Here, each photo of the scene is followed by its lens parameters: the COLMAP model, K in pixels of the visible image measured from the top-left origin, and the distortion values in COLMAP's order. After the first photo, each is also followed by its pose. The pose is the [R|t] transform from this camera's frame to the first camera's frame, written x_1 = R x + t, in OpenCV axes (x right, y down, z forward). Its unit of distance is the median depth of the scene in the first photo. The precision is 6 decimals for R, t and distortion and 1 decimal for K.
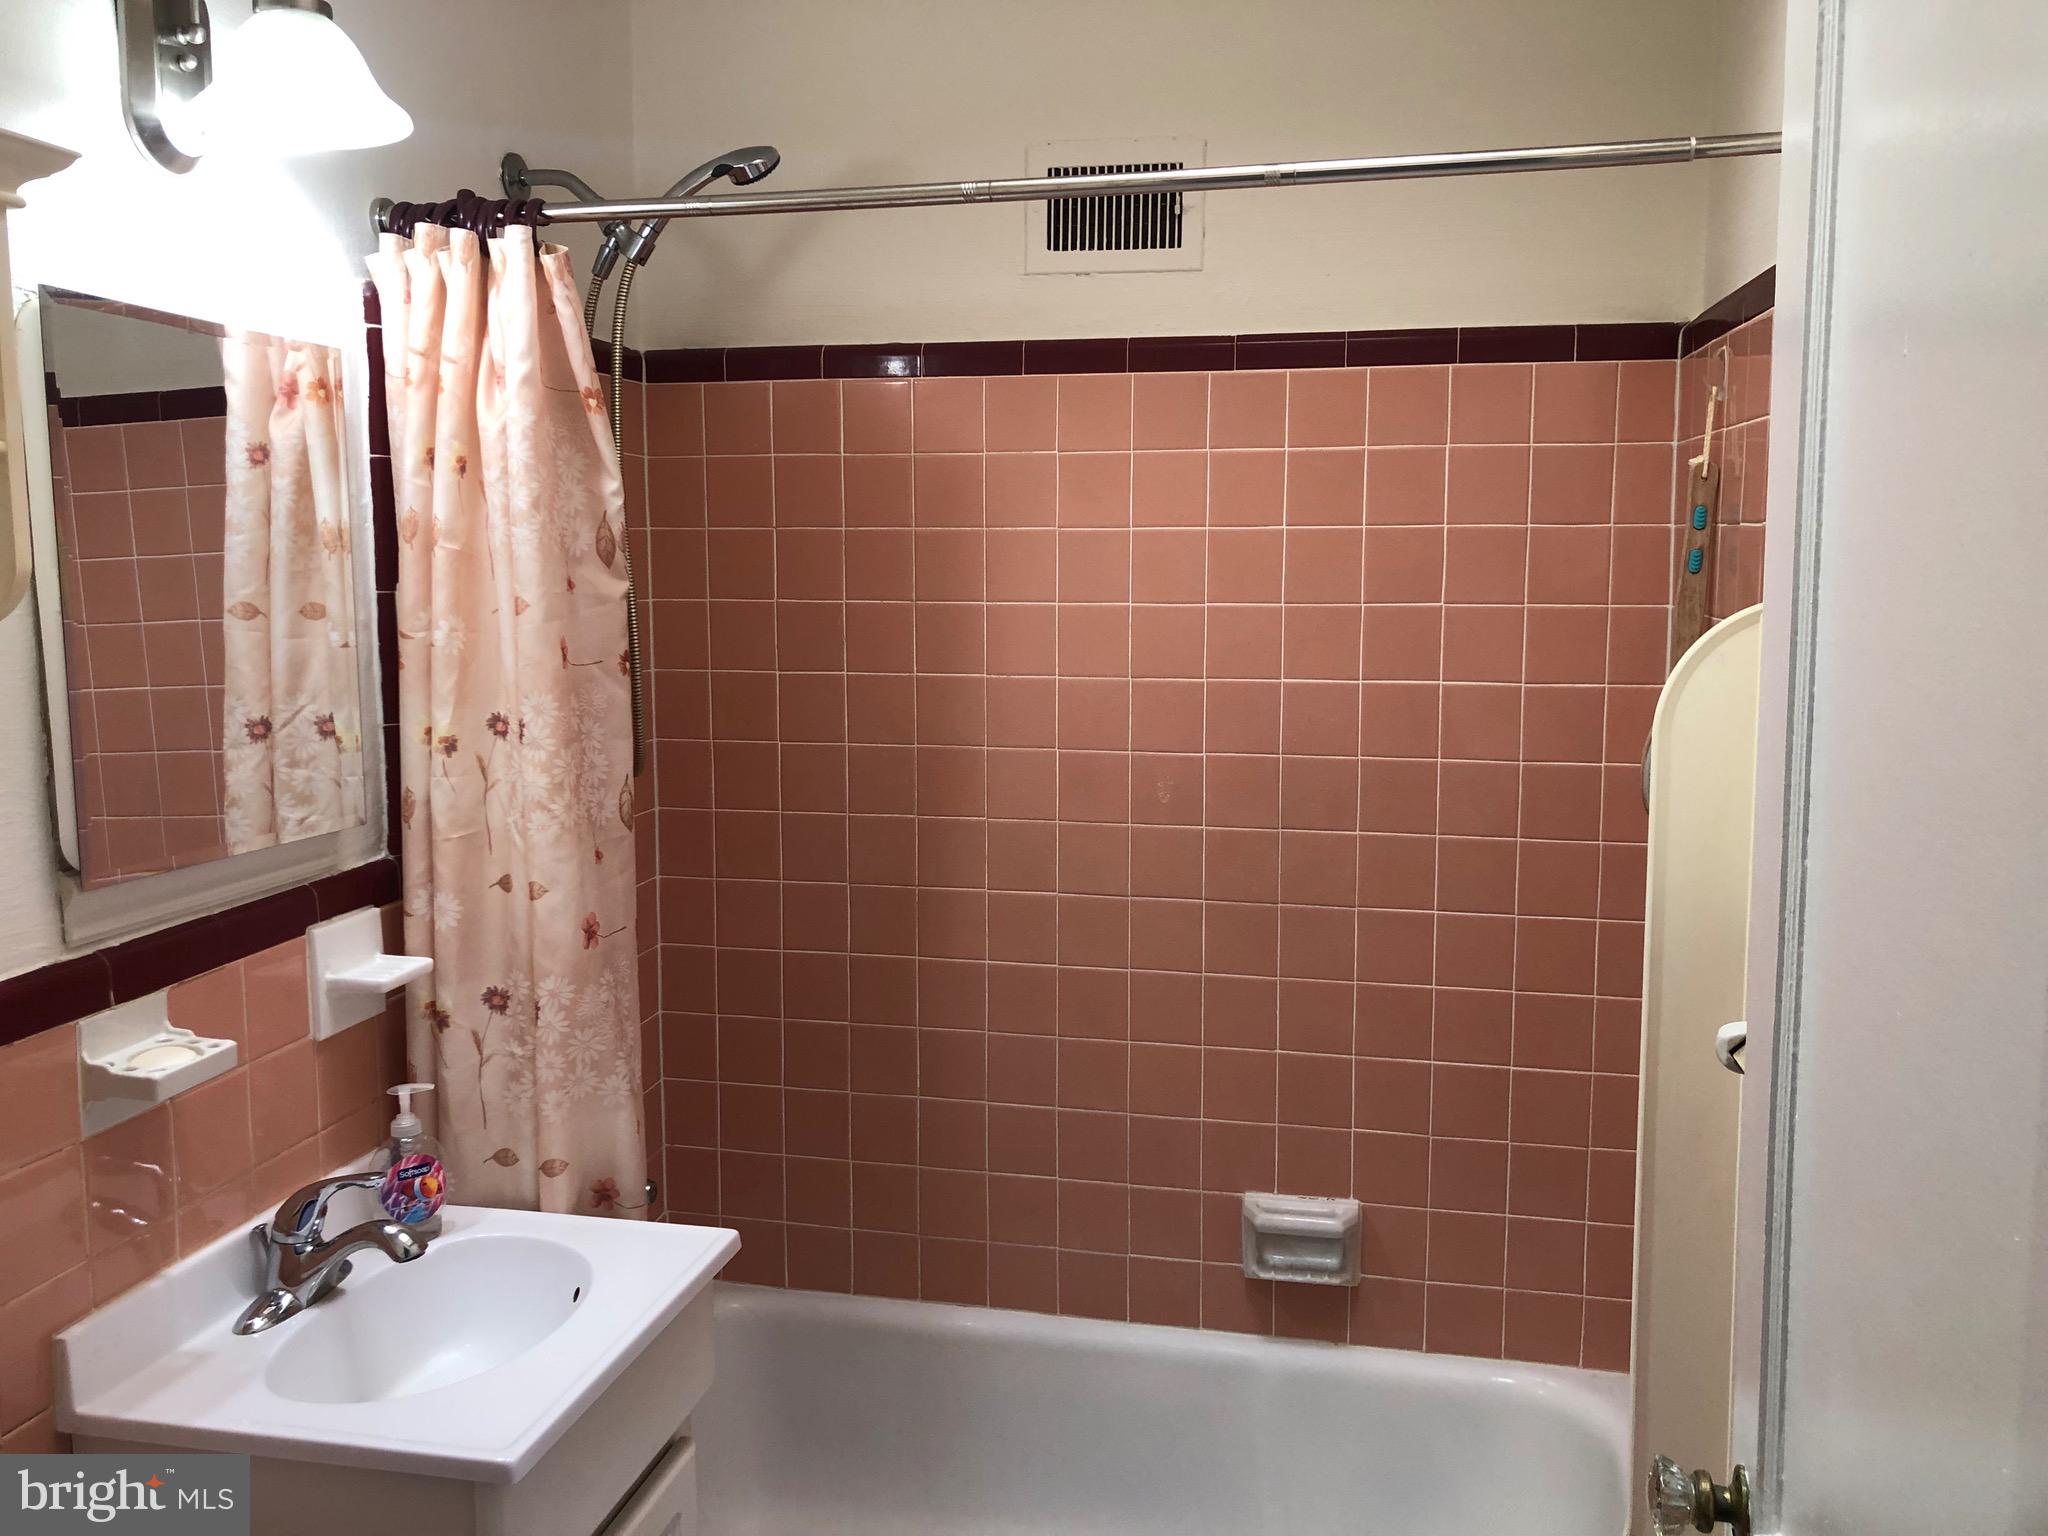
lens RADIAL K [[1632.1, 0, 1024.0], [0, 1632.1, 768.0], [0, 0, 1]] dist [0.050070, 0.006191]
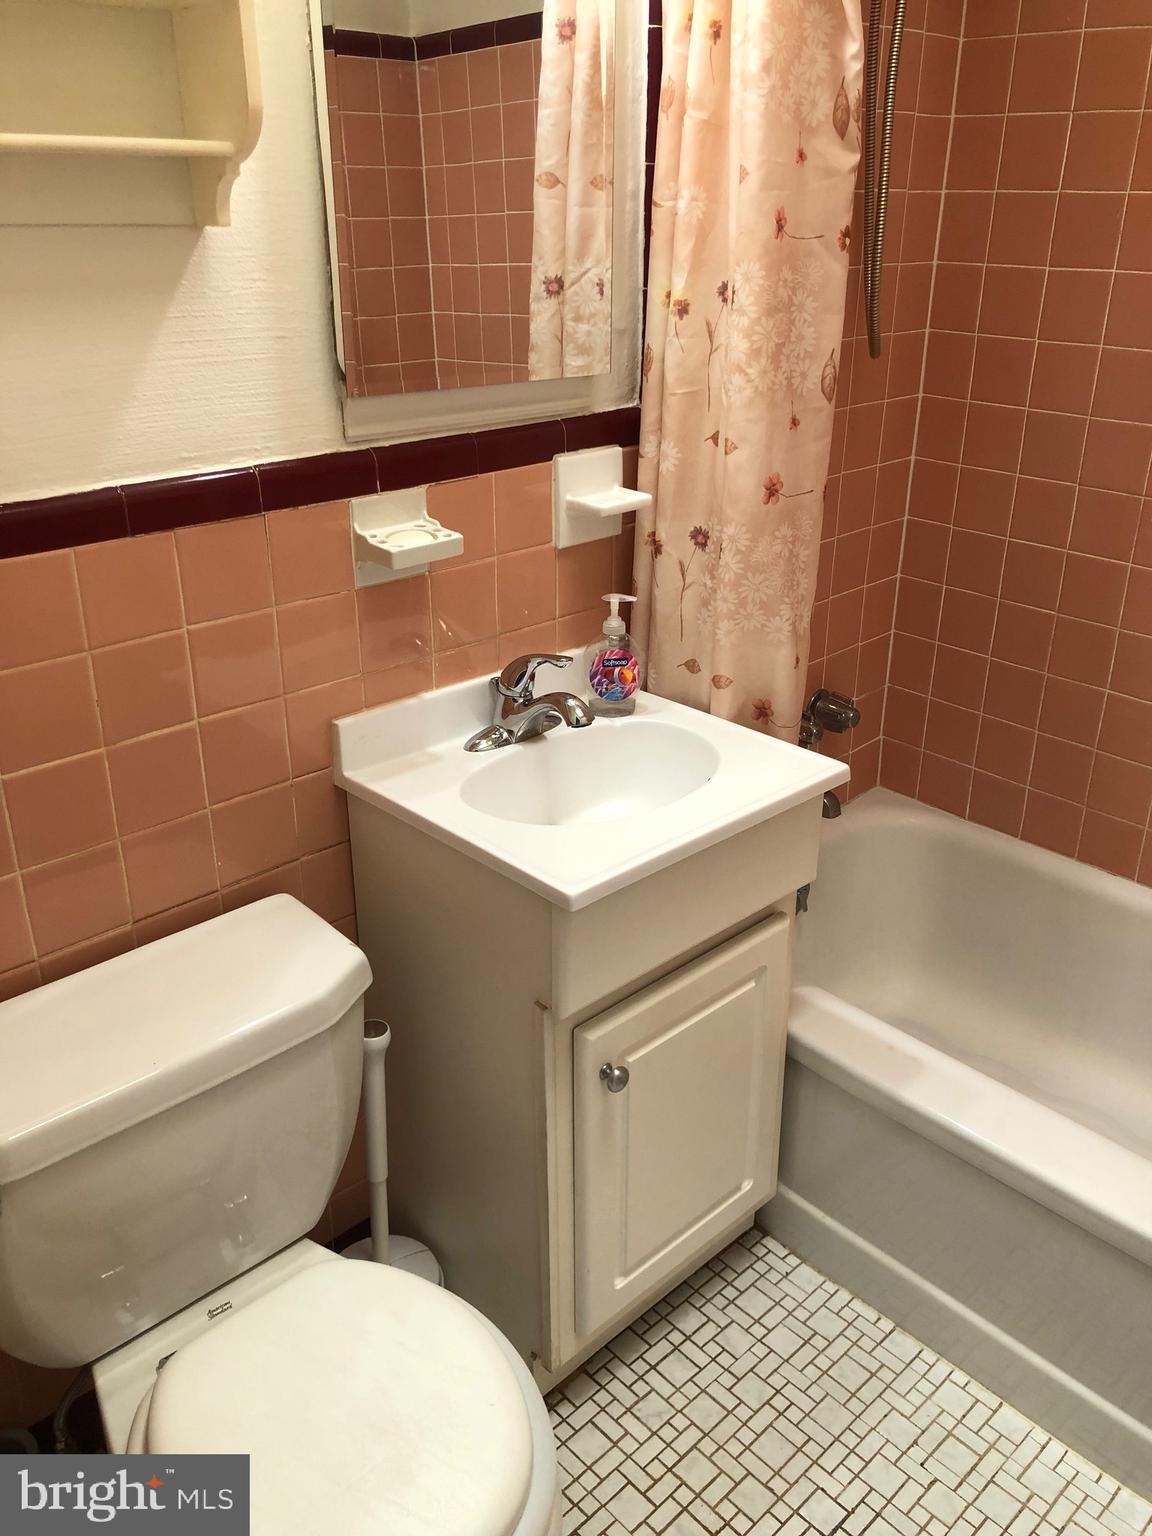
lens RADIAL K [[1284.0, 0, 576.0], [0, 1284.0, 768.0], [0, 0, 1]] dist [0.008655, 0.007284]
pose [[0.846908, 0.233030, -0.477957, 0.091910], [-0.081865, 0.945281, 0.315818, 0.011942], [0.525399, -0.228341, 0.819644, 0.151110]]
